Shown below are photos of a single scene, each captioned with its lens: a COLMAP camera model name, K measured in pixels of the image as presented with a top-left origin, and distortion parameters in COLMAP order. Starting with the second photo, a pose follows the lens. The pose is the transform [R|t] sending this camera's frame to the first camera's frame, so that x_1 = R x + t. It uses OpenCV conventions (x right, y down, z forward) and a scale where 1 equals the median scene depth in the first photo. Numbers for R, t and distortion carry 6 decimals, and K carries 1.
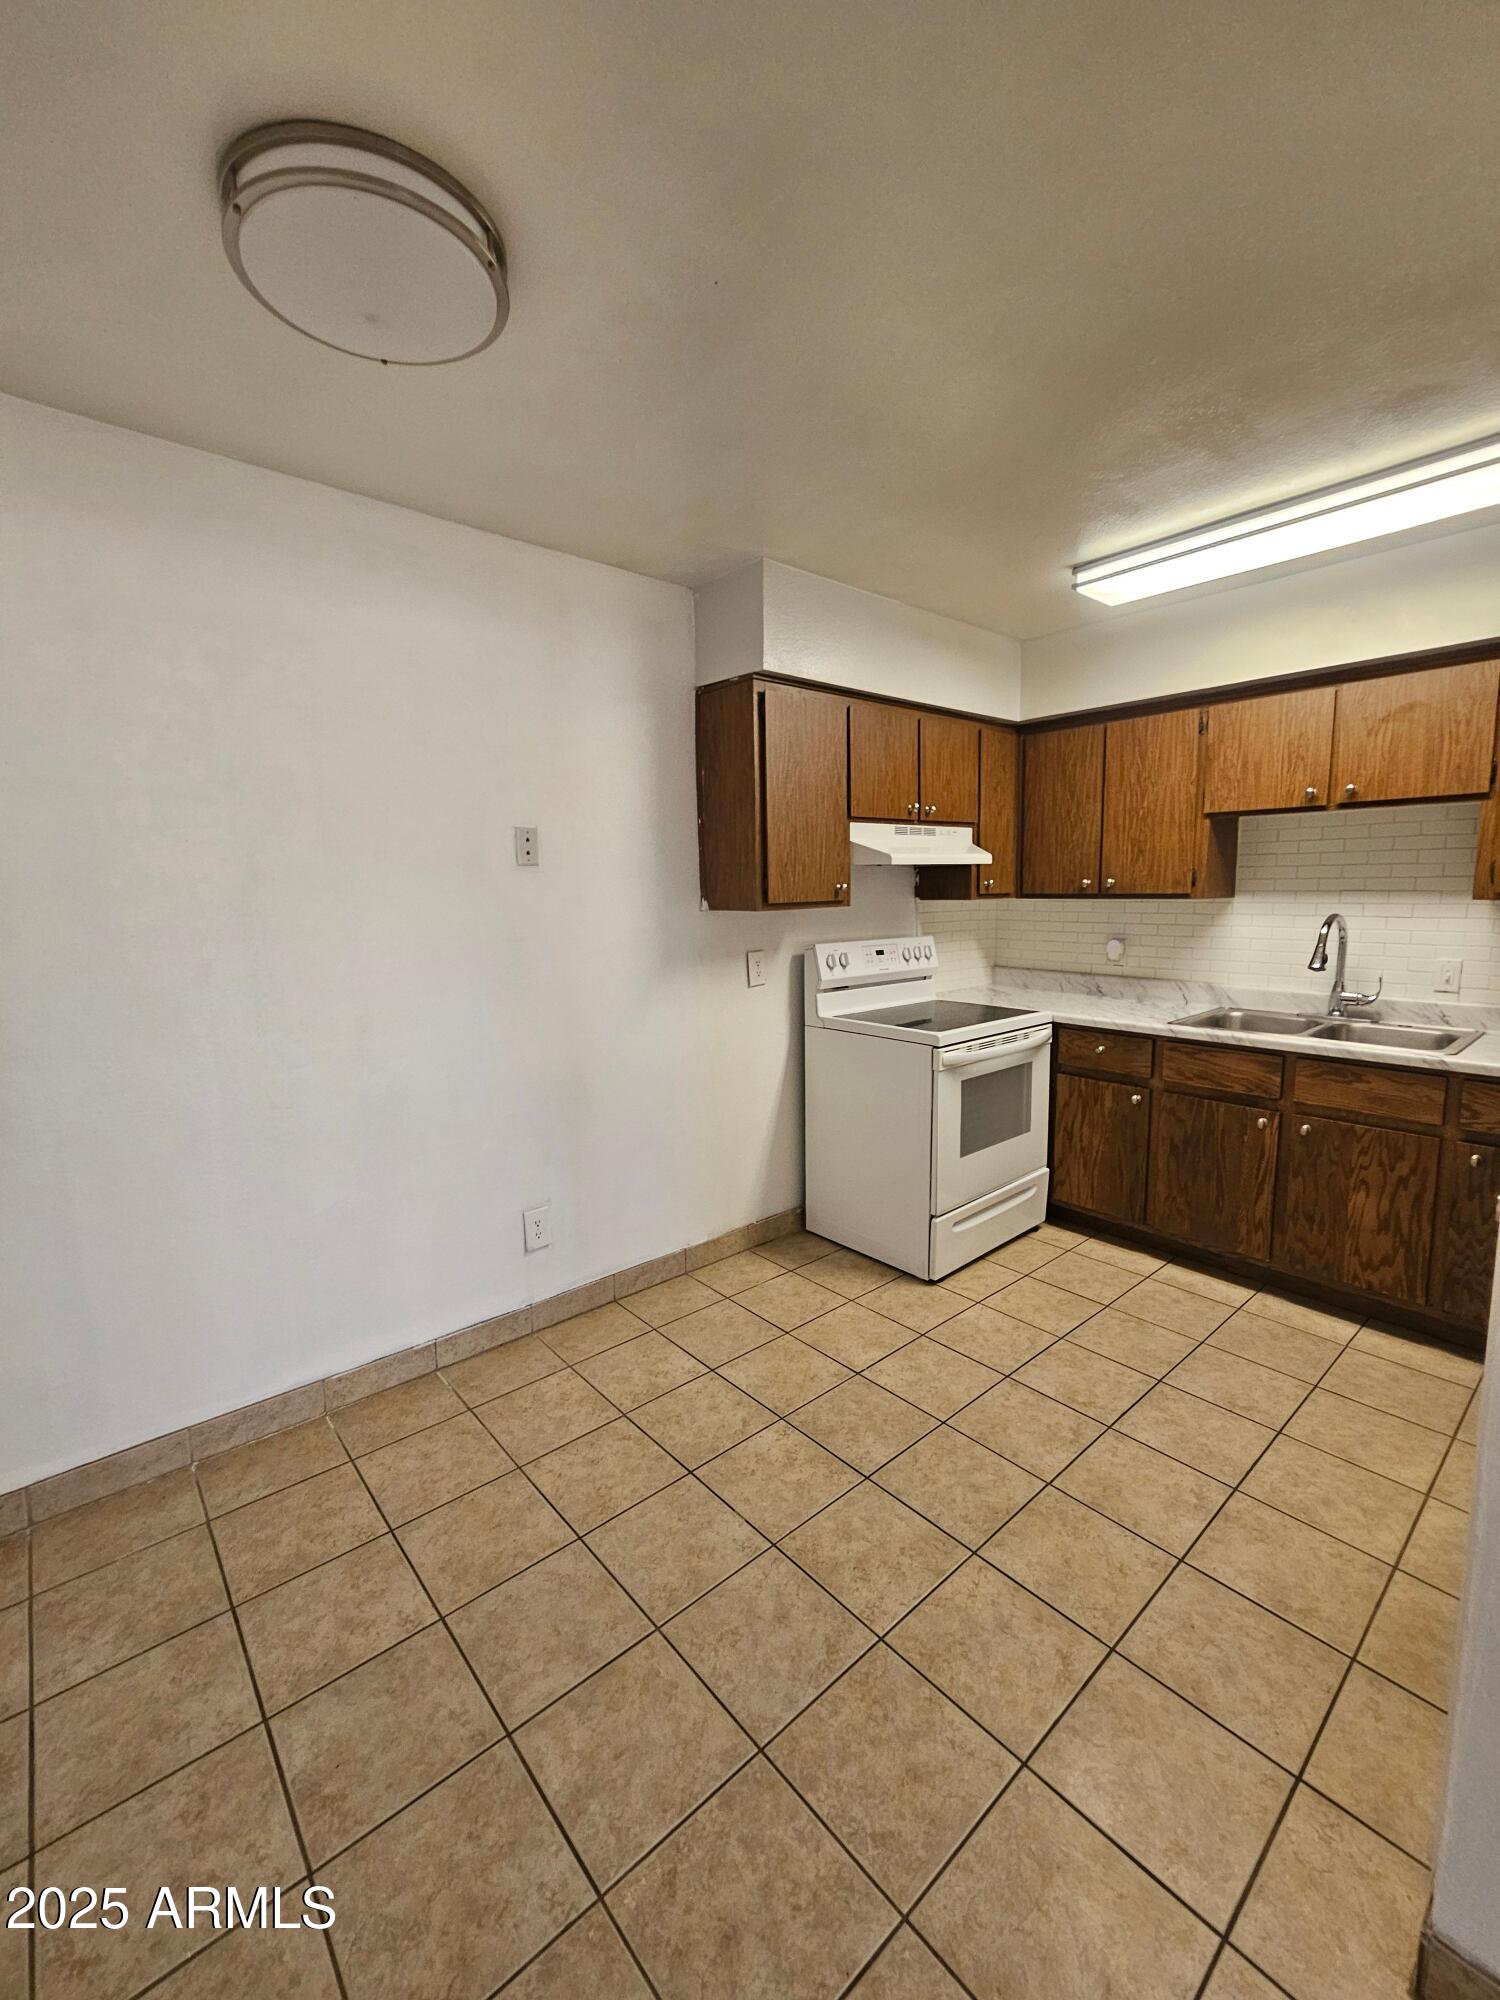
lens RADIAL K [[831.3, 0, 760.0], [0, 831.3, 1000.3], [0, 0, 1]] dist [0.000210, 0.001320]
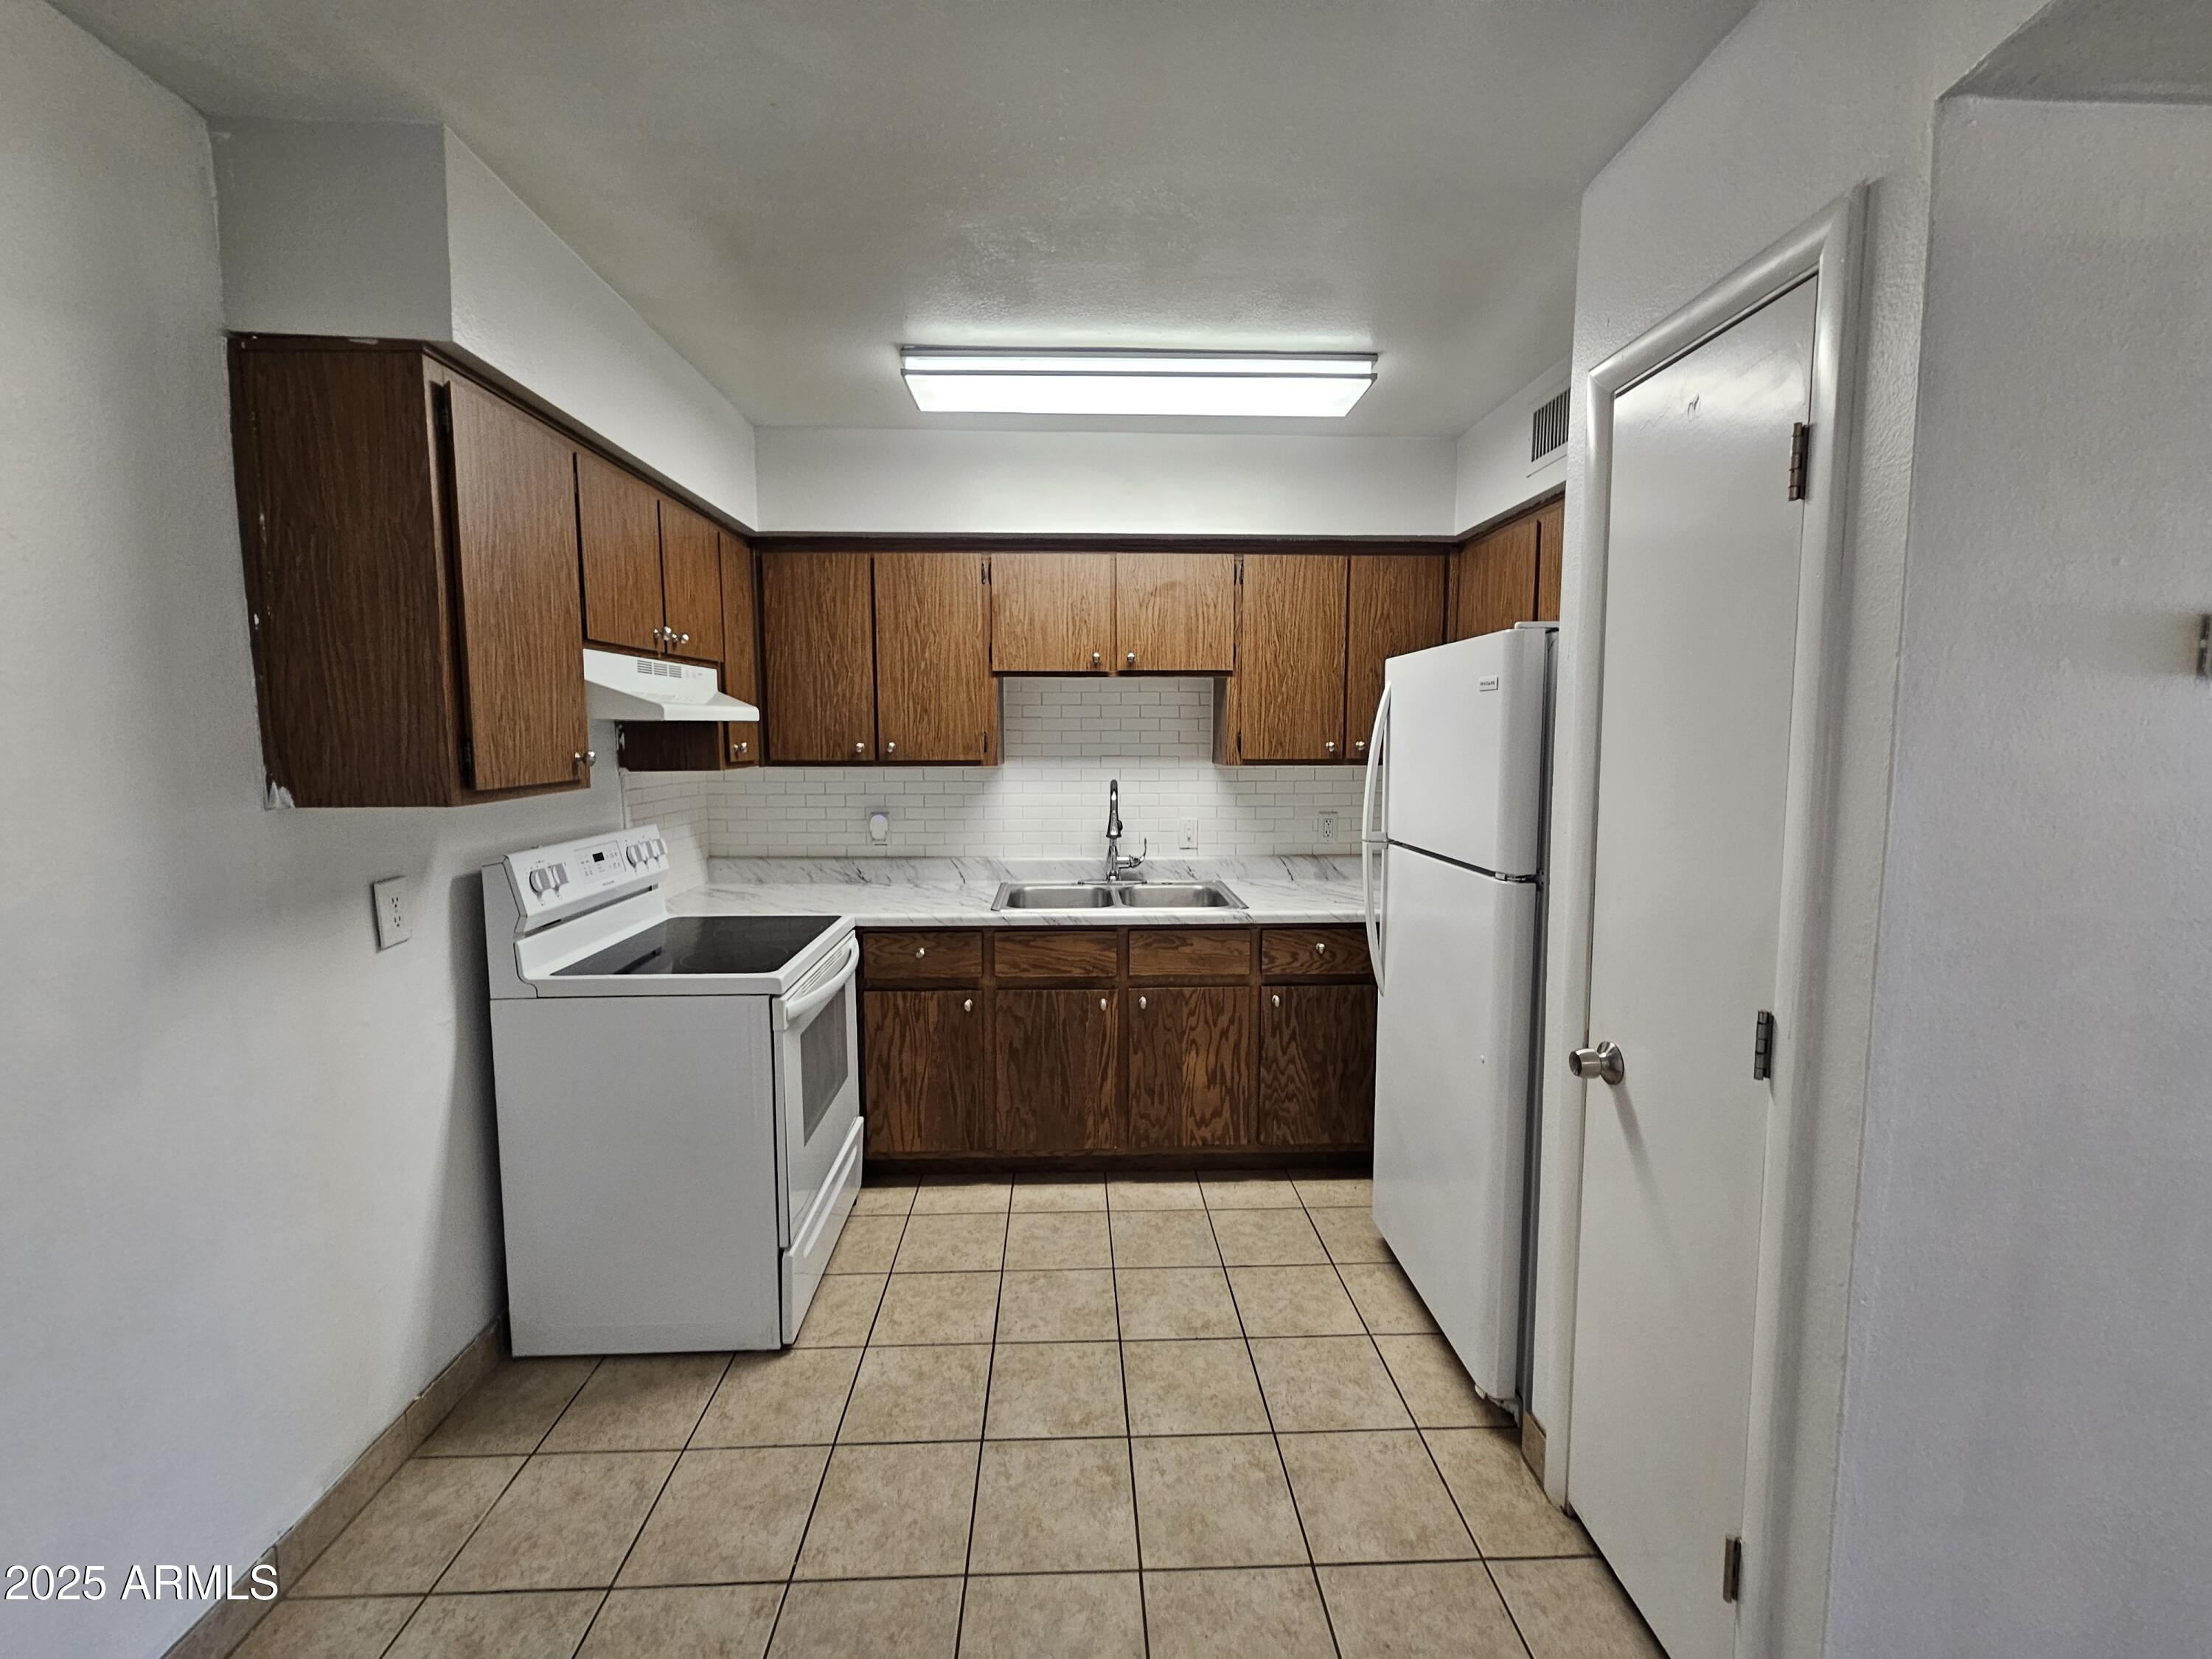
lens RADIAL K [[919.5, 0, 1099.3], [0, 919.5, 820.1], [0, 0, 1]] dist [0.000210, 0.001320]
pose [[0.631683, -0.061214, 0.772806, -0.171934], [0.098811, 0.995104, -0.001945, -0.052730], [-0.768903, 0.077590, 0.634640, 0.299902]]
